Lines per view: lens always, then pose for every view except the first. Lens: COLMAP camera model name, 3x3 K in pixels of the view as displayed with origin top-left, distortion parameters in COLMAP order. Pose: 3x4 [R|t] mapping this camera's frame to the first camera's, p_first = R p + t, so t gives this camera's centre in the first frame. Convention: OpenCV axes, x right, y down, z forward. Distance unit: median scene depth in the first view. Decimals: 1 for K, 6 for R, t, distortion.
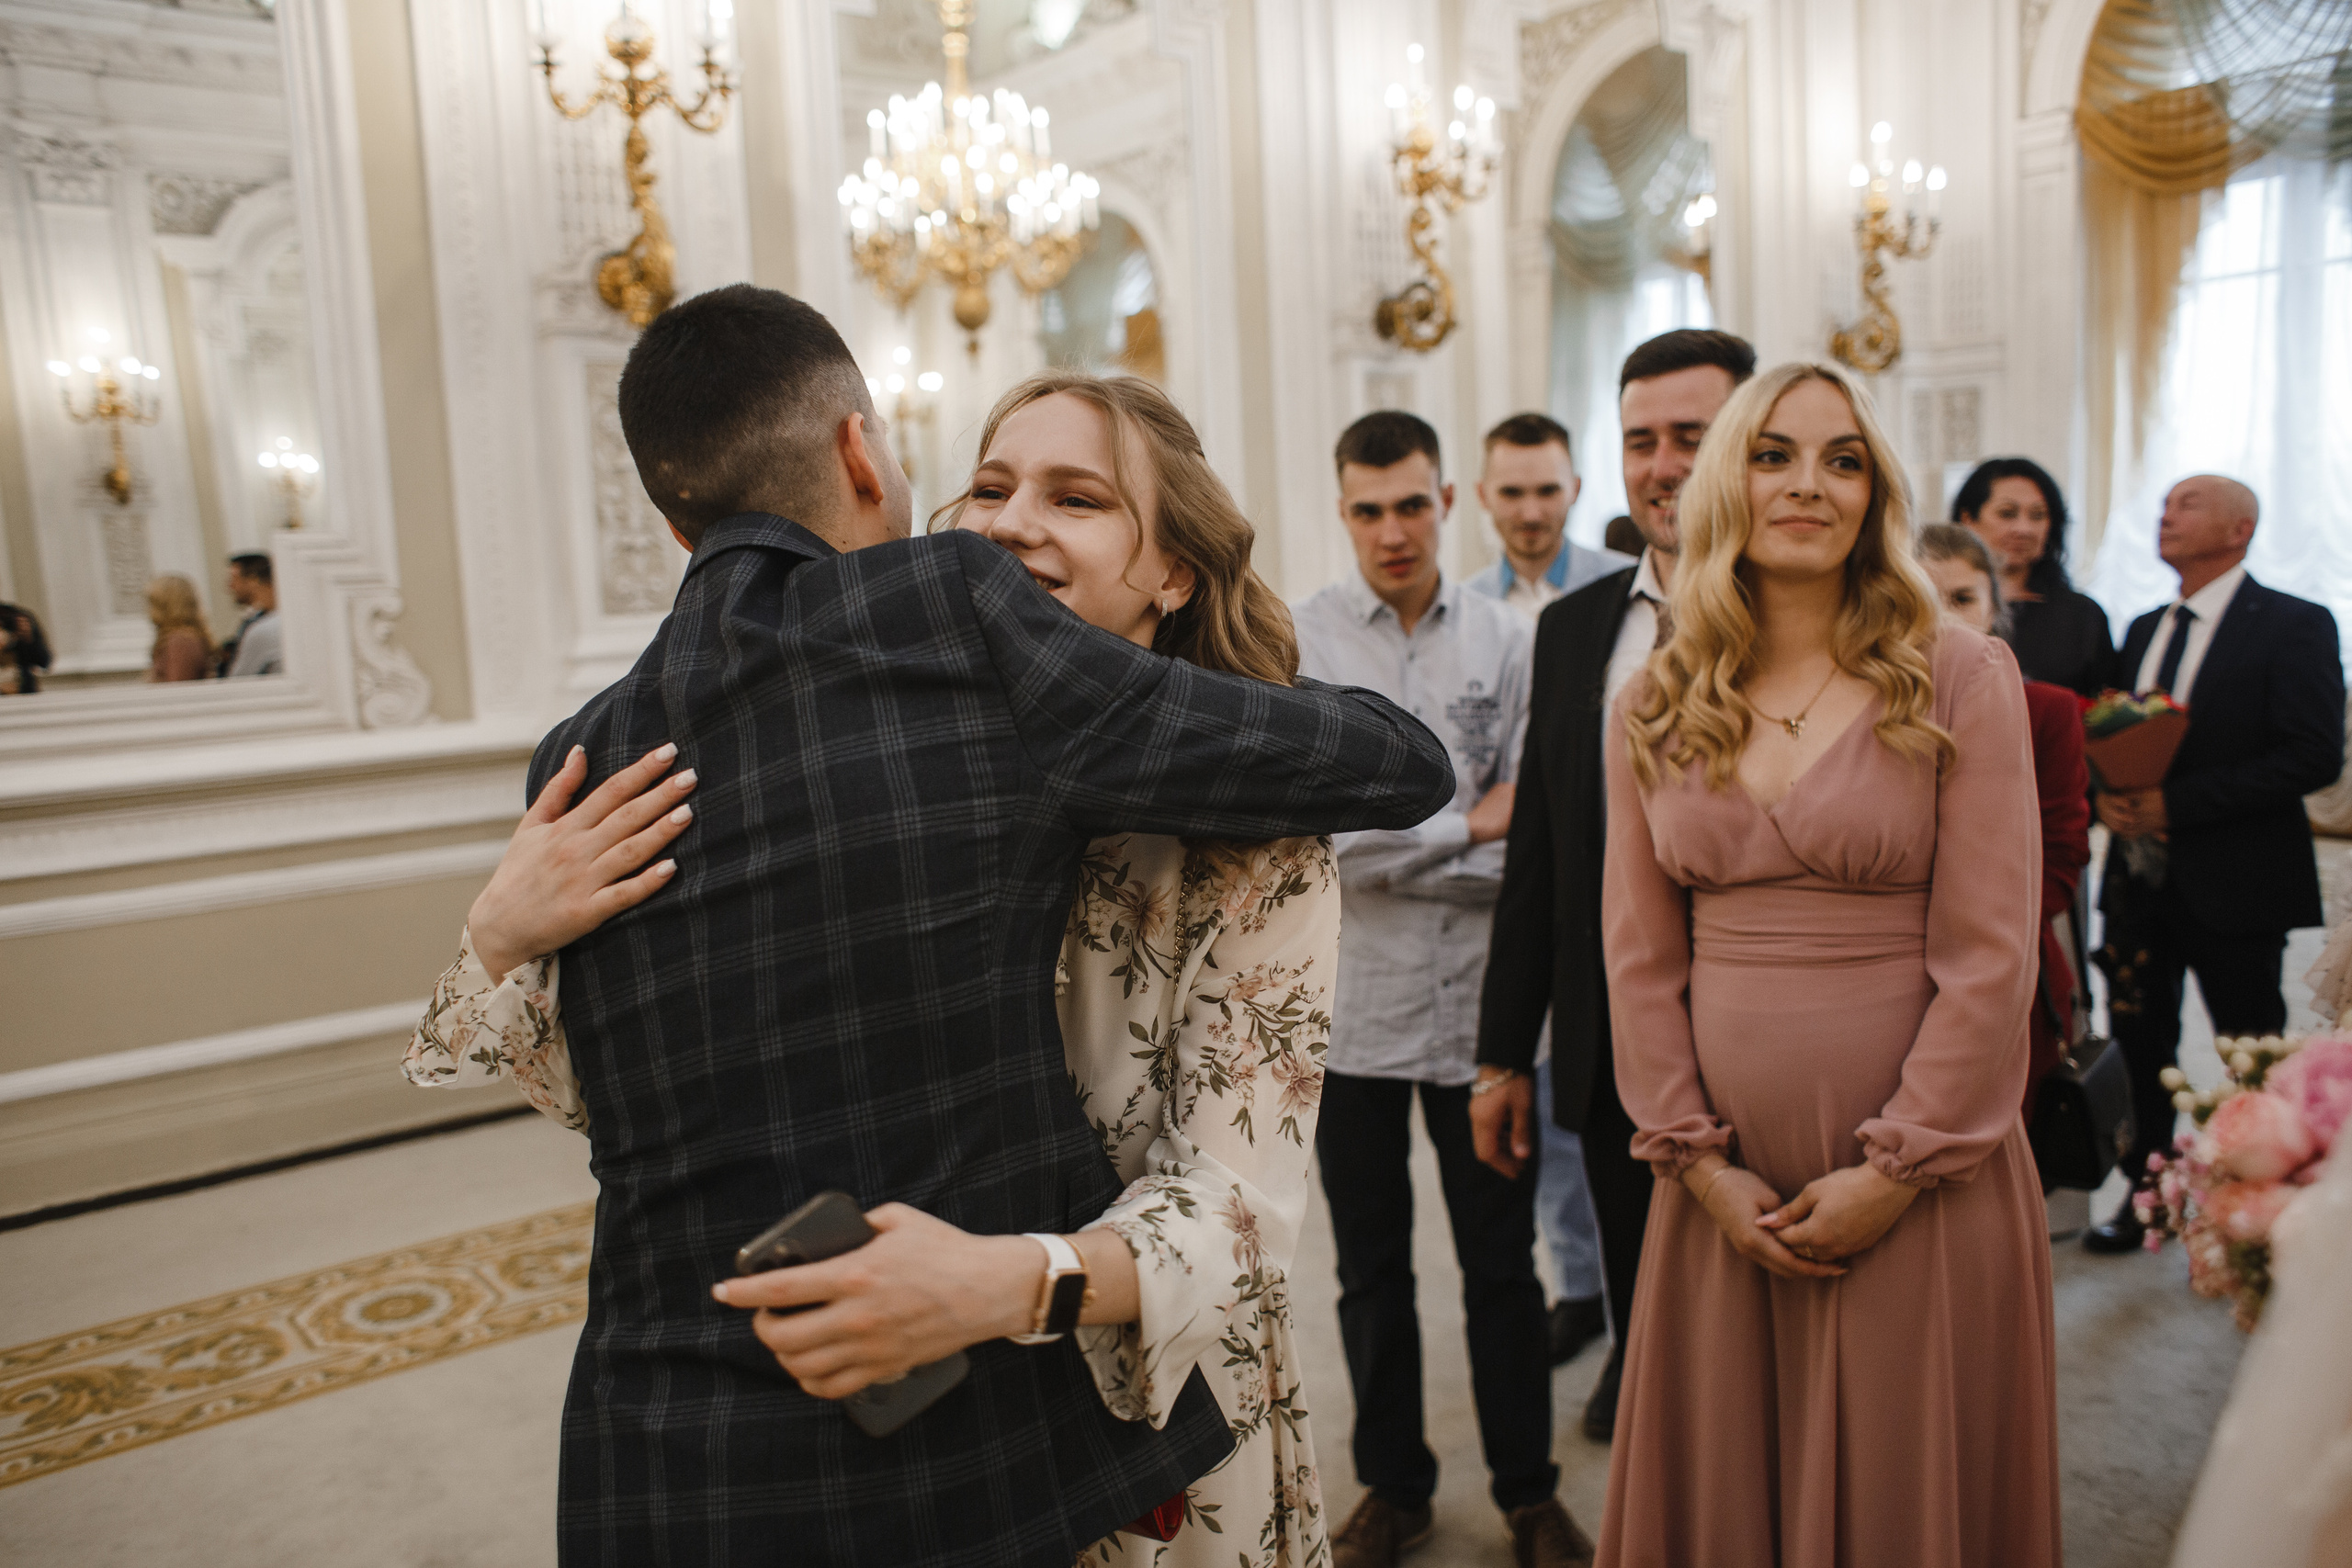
lens RADIAL K [[1863.6, 0, 1172.2], [0, 1863.6, 786.4], [0, 0, 1]] dist [-0.100835, 0.128613]
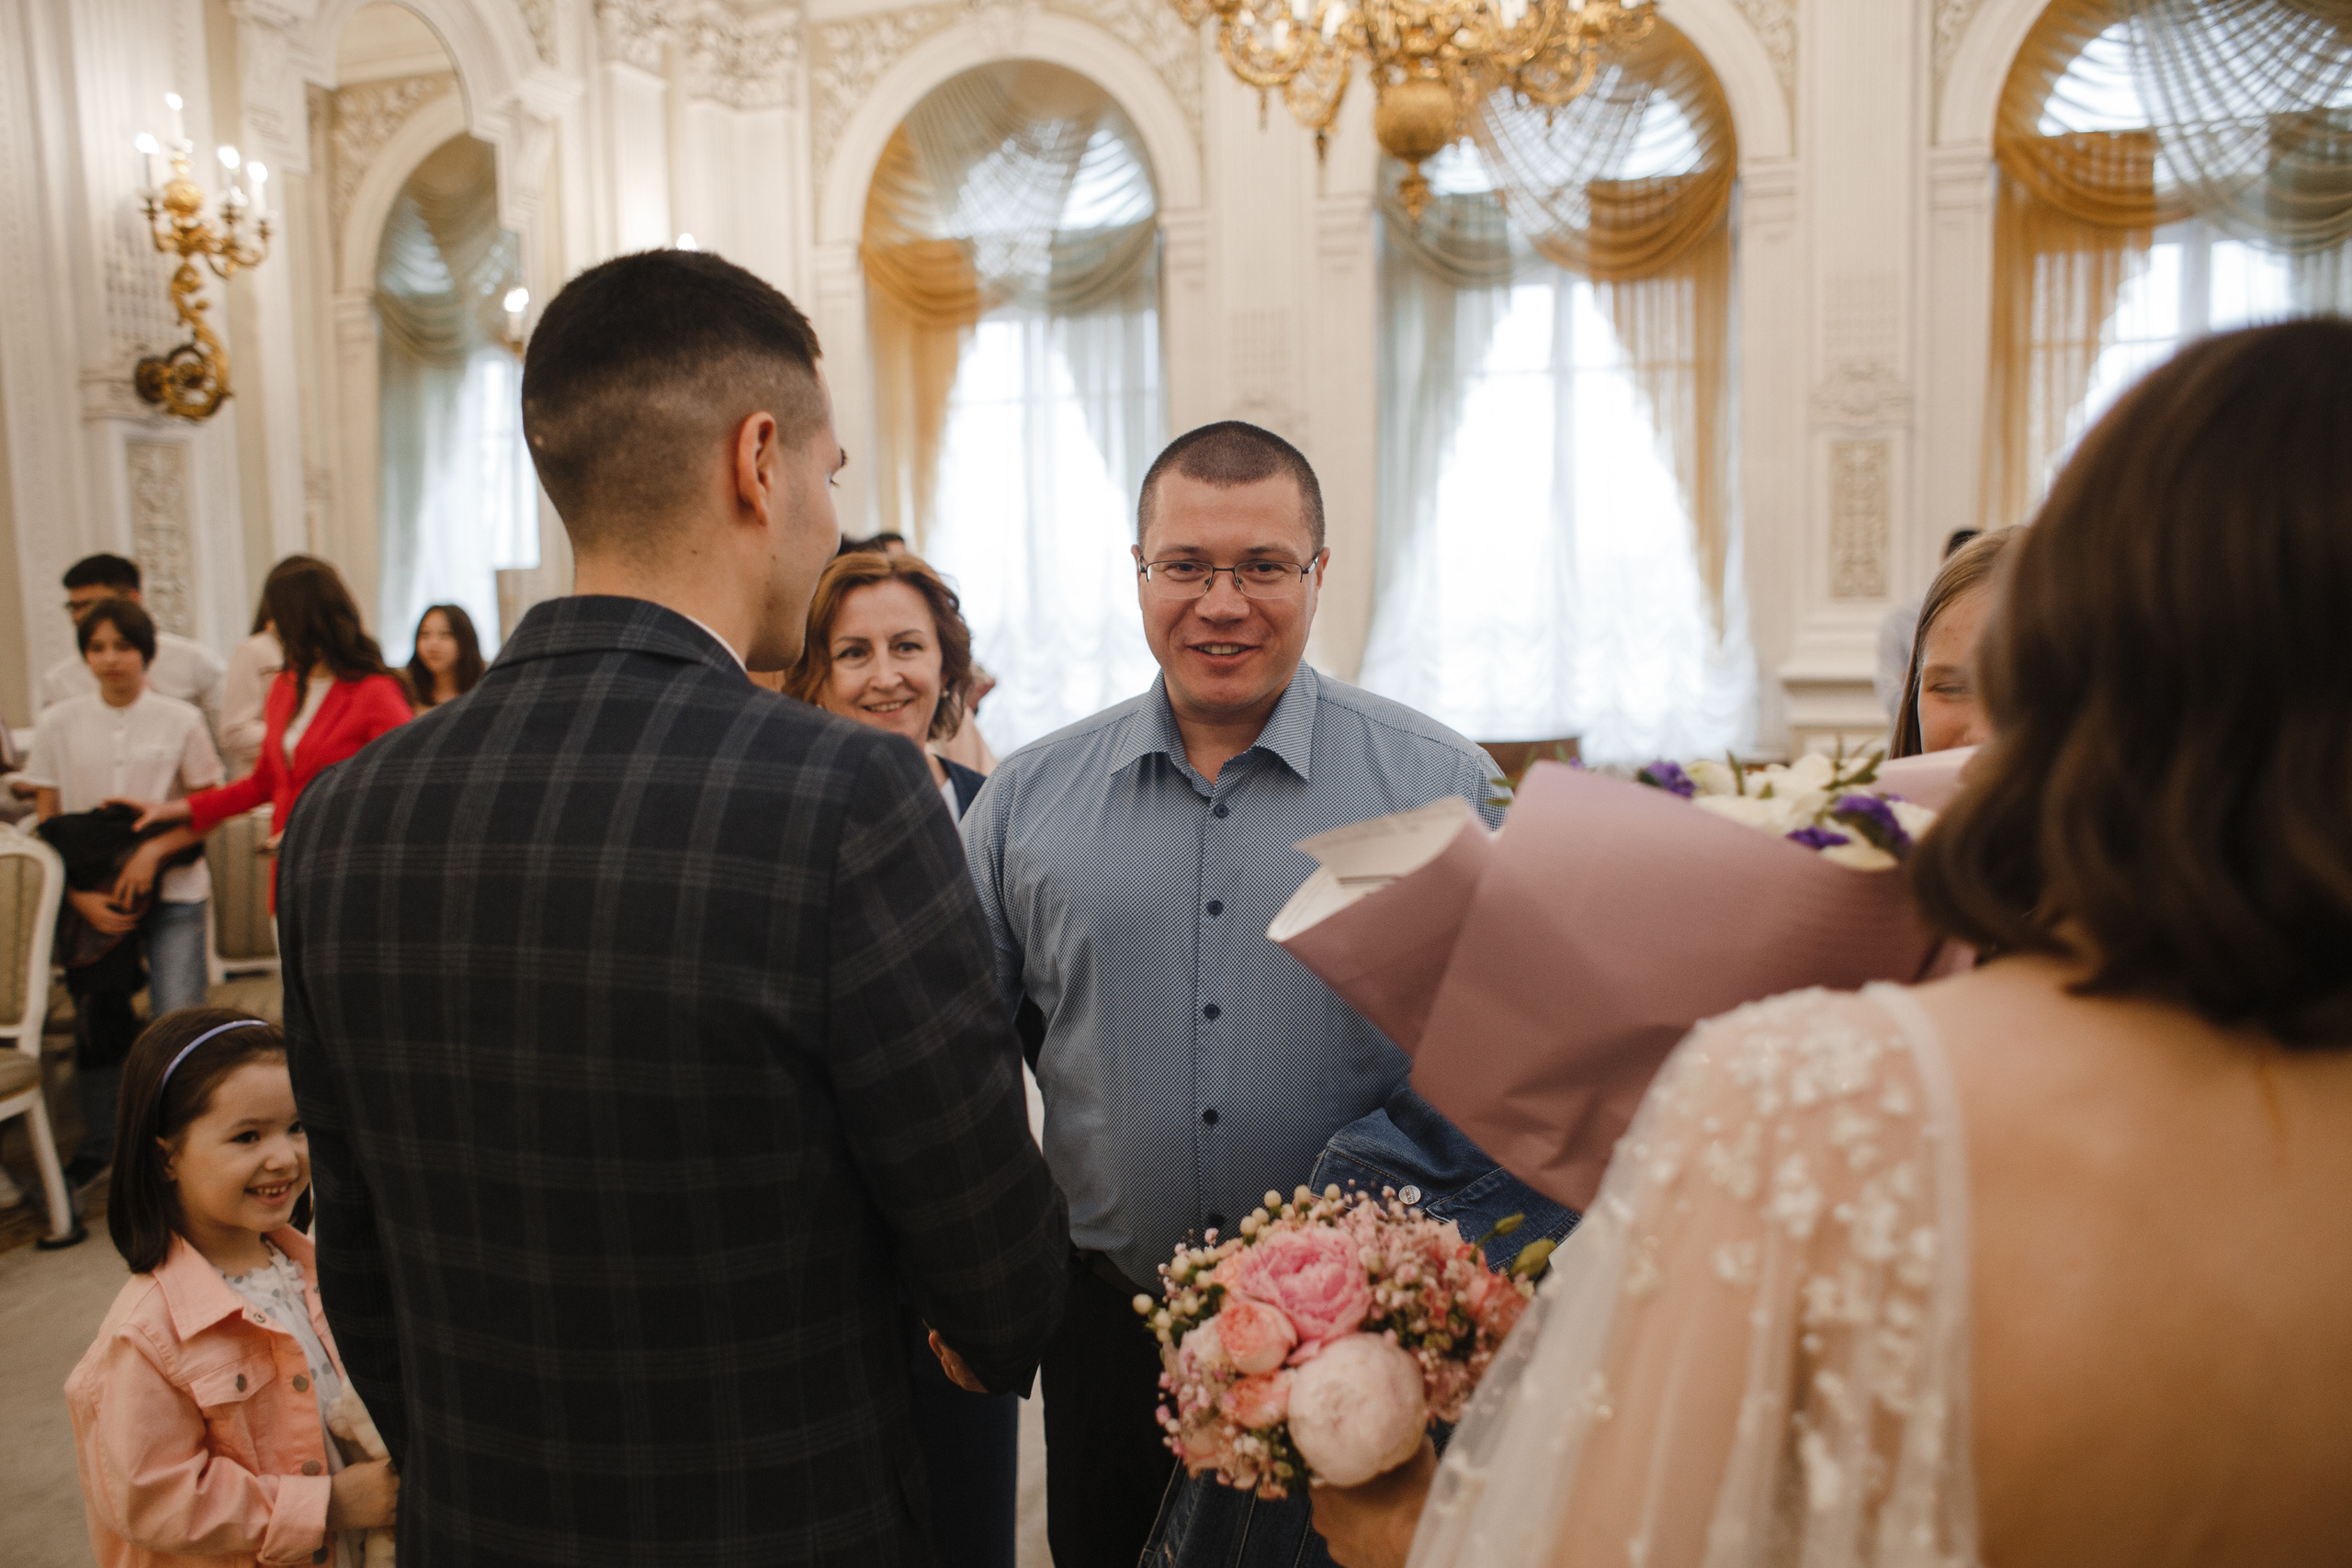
lens RADIAL K [[1863.6, 0, 1168.5], [0, 1863.6, 791.4], [0, 0, 1]] dist [-0.100835, 0.128613]
pose [[0.840901, -0.024650, 0.540628, 0.040951], [0.045362, 0.998657, -0.025021, 0.001445], [-0.539285, 0.045564, 0.840890, -0.043842]]
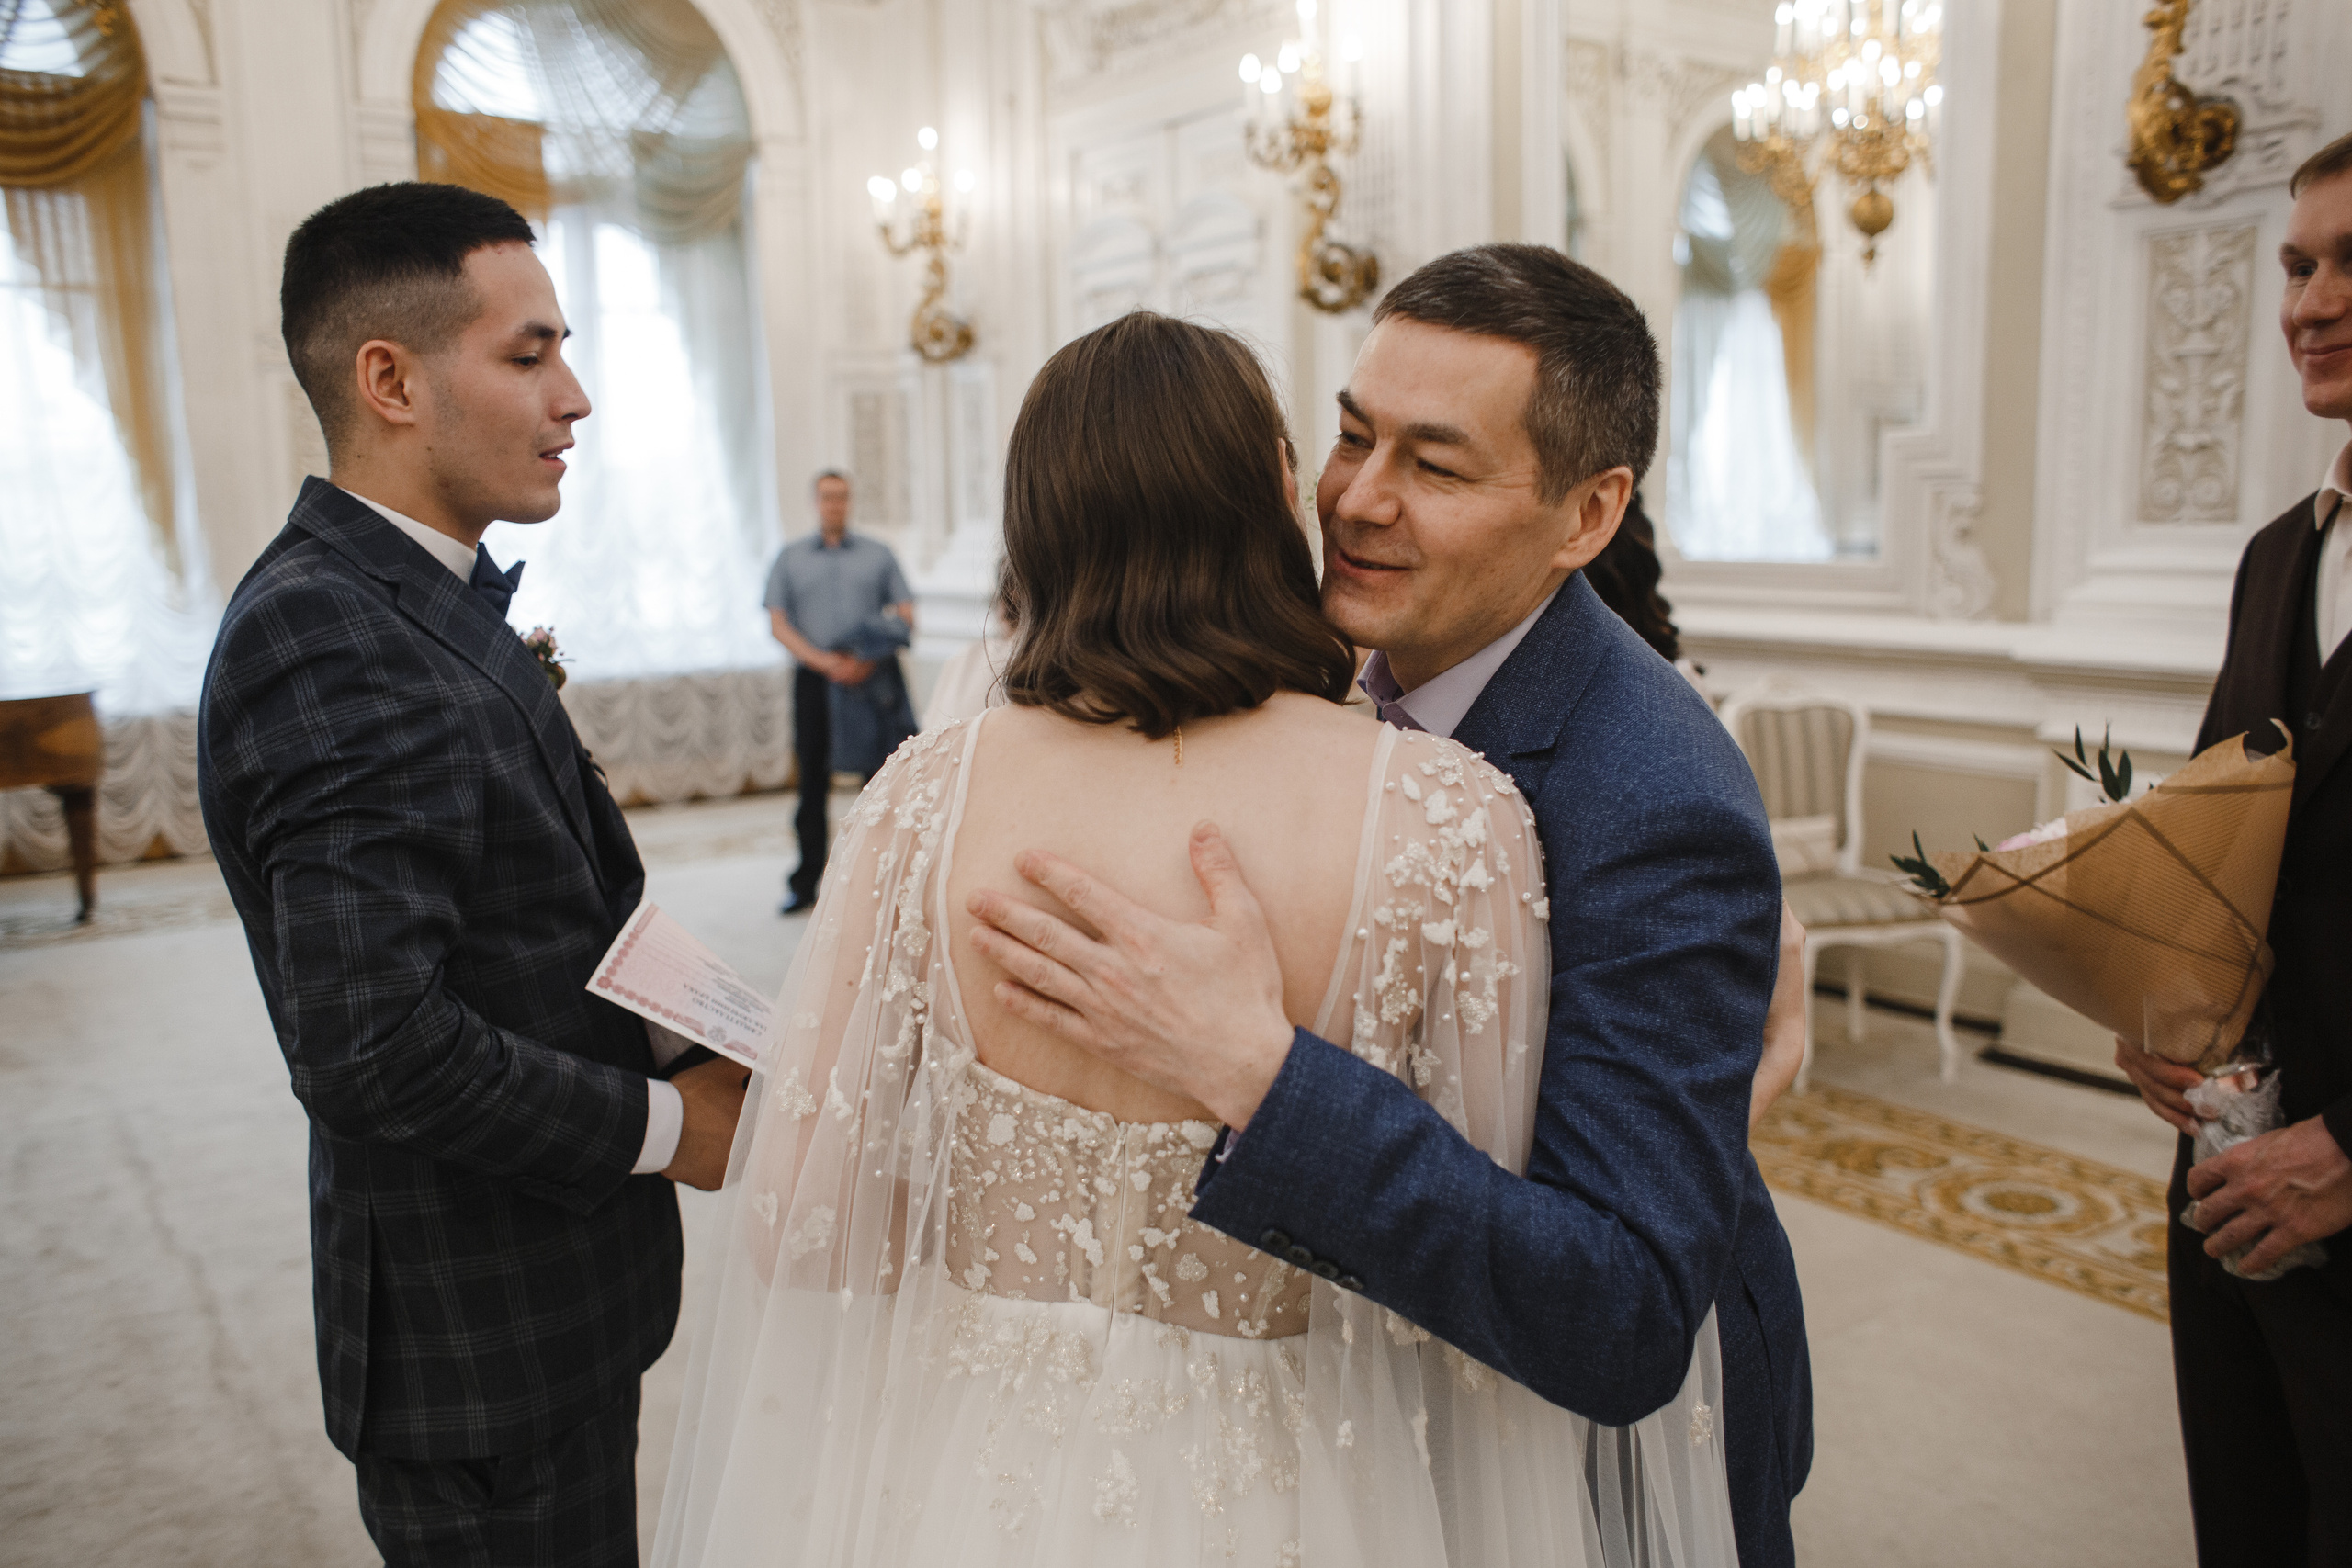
lens RADIAL K [[1863.6, 0, 1157.6], [0, 1863.6, 800.5], [0, 0, 1]] dist [-0.100835, 0.128613]
pose [[0.040049, -0.108719, 0.993265, -0.129299], [0.141139, 0.984712, 0.102092, -0.007786], [-0.989179, 0.136100, 0.054781, 0.116953]]
